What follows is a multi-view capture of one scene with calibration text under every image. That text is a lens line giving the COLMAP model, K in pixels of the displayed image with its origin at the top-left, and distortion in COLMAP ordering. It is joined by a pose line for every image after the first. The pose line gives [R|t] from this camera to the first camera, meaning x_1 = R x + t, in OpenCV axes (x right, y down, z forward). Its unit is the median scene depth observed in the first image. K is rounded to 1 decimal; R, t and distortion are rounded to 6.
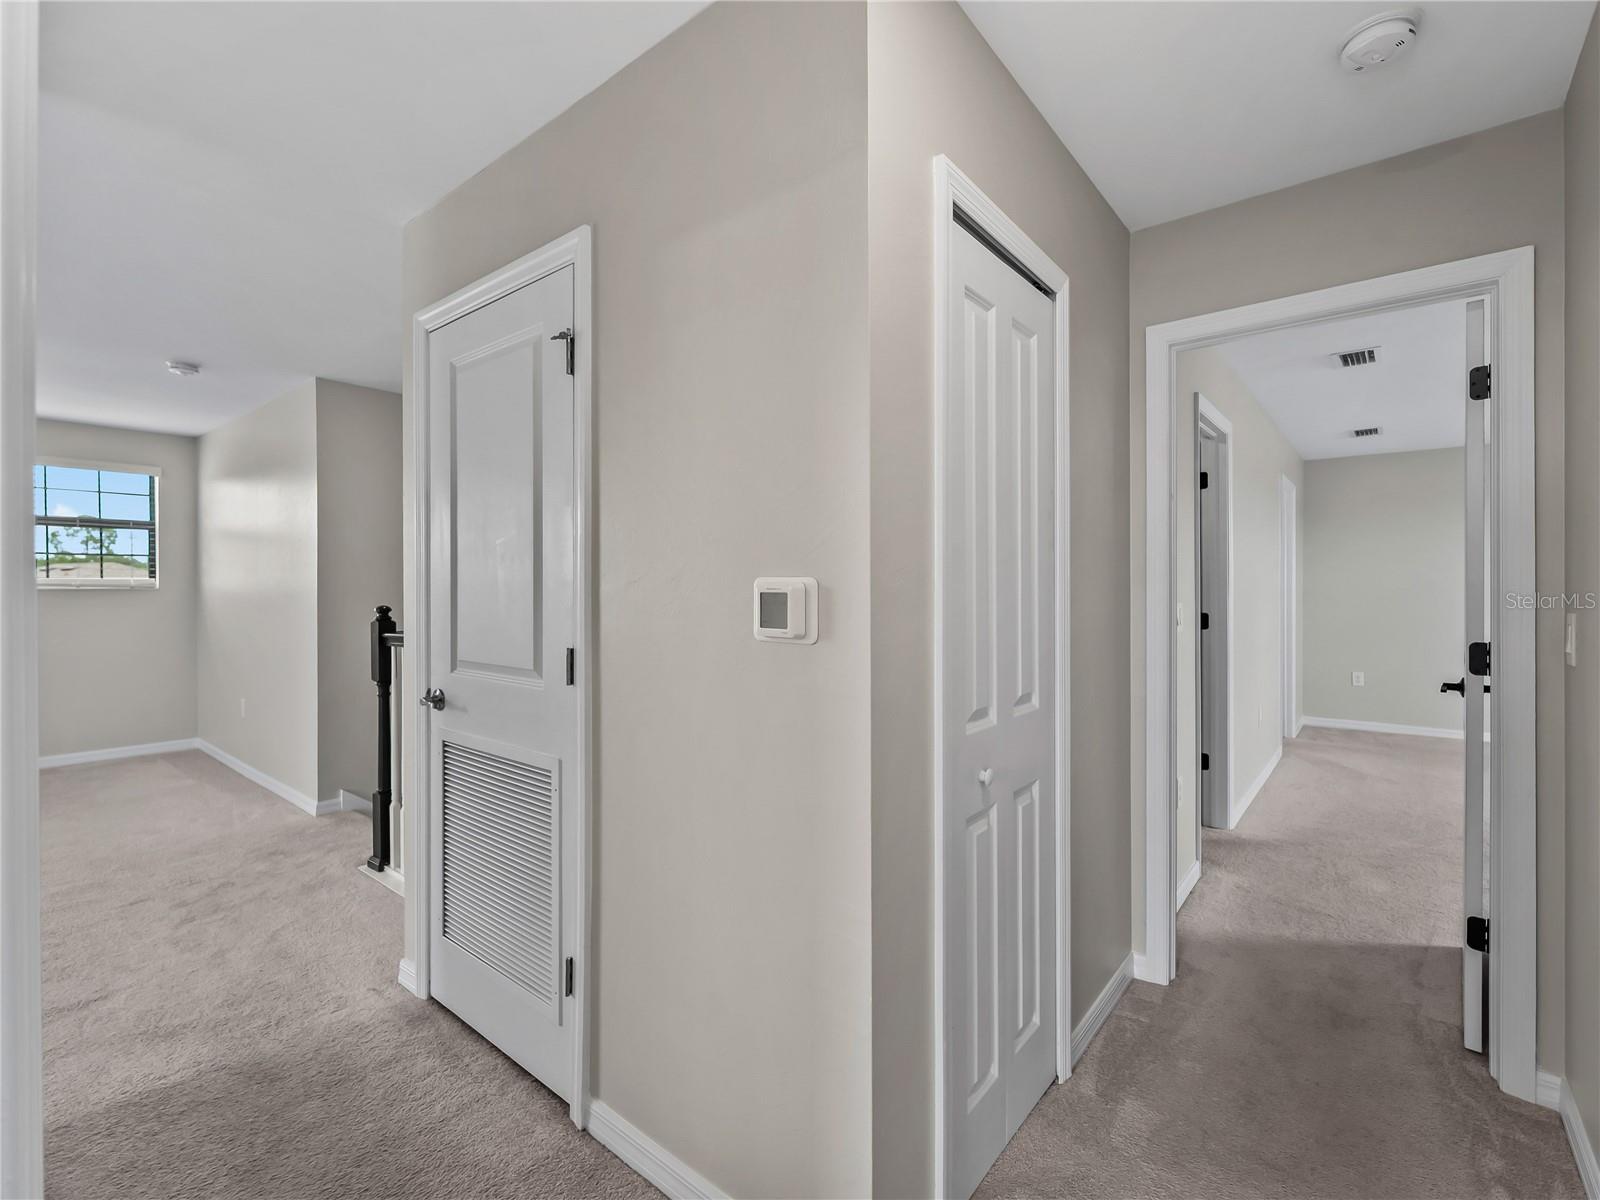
lens RADIAL K [[734.4, 0, 803.7], [0, 734.4, 588.1], [0, 0, 1]] dist [-0.008443, -0.000010]
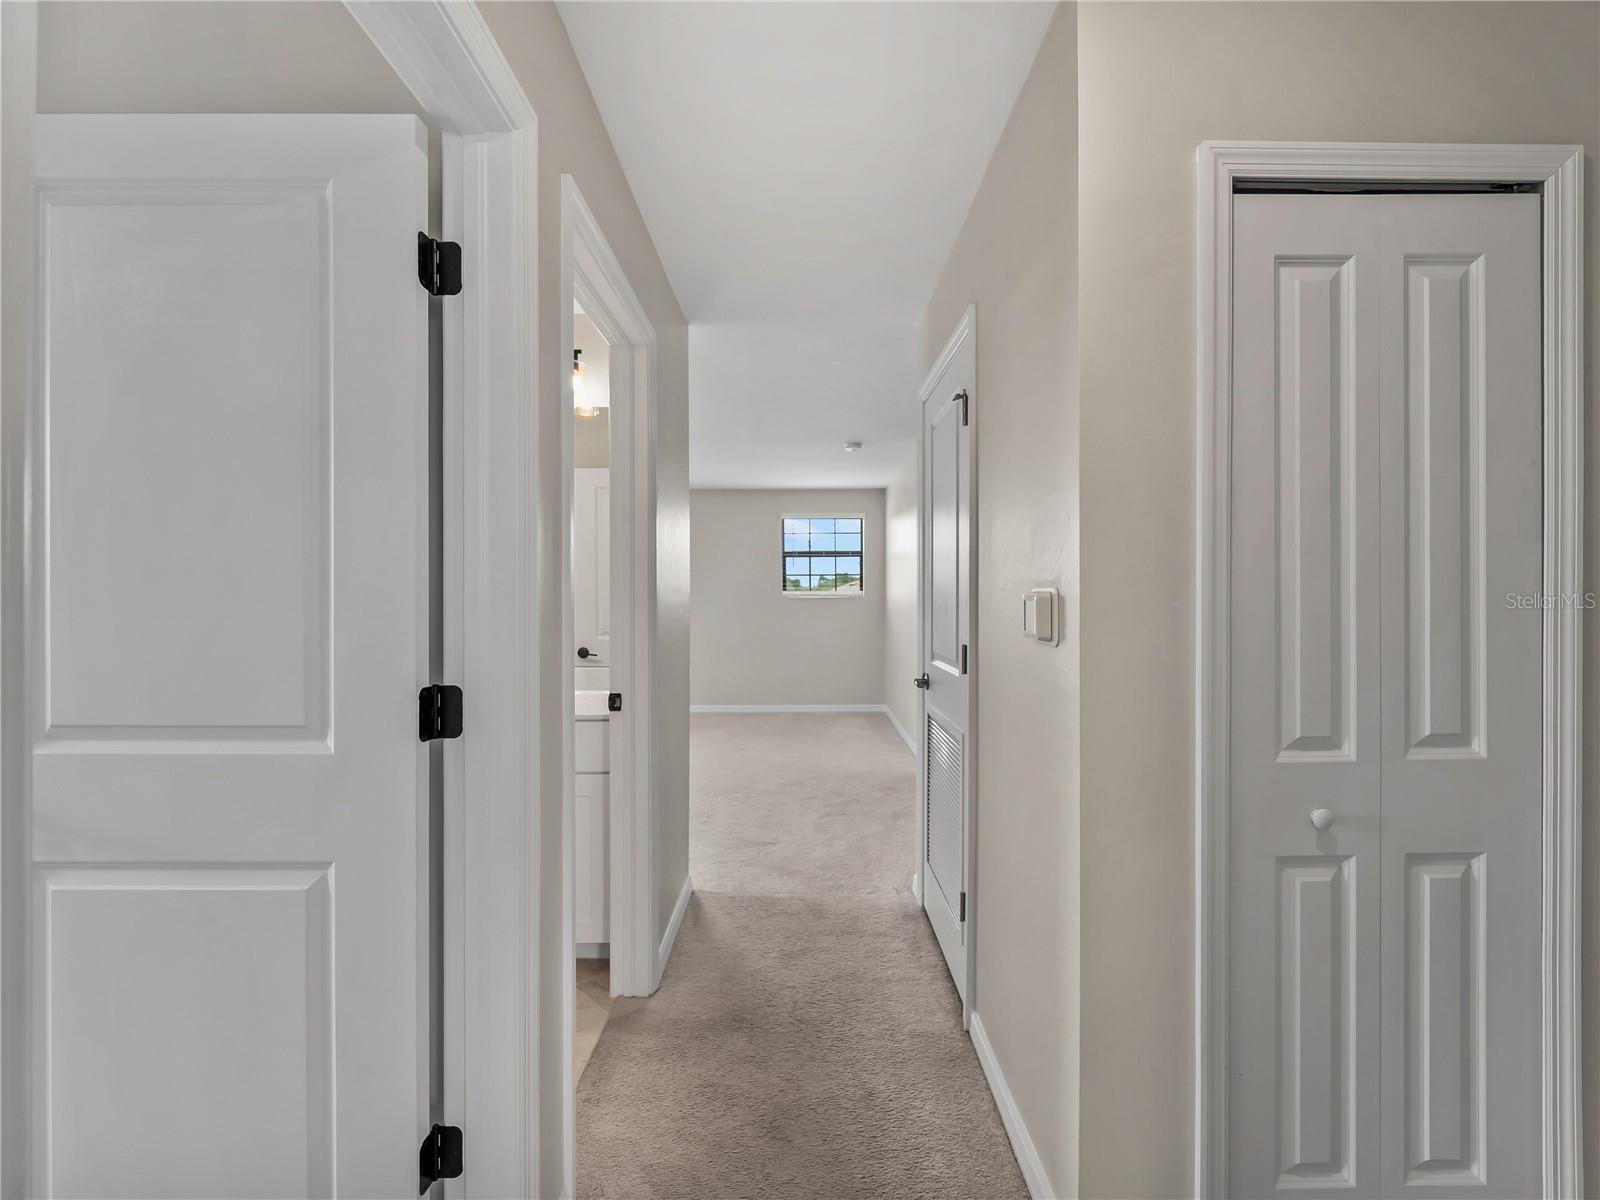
lens RADIAL K [[734.4, 0, 804.5], [0, 734.4, 599.3], [0, 0, 1]] dist [-0.008443, -0.000010]
pose [[0.628935, 0.002647, -0.777453, 0.483201], [-0.000718, 0.999996, 0.002824, 0.001385], [0.777458, -0.001218, 0.628934, 0.000767]]
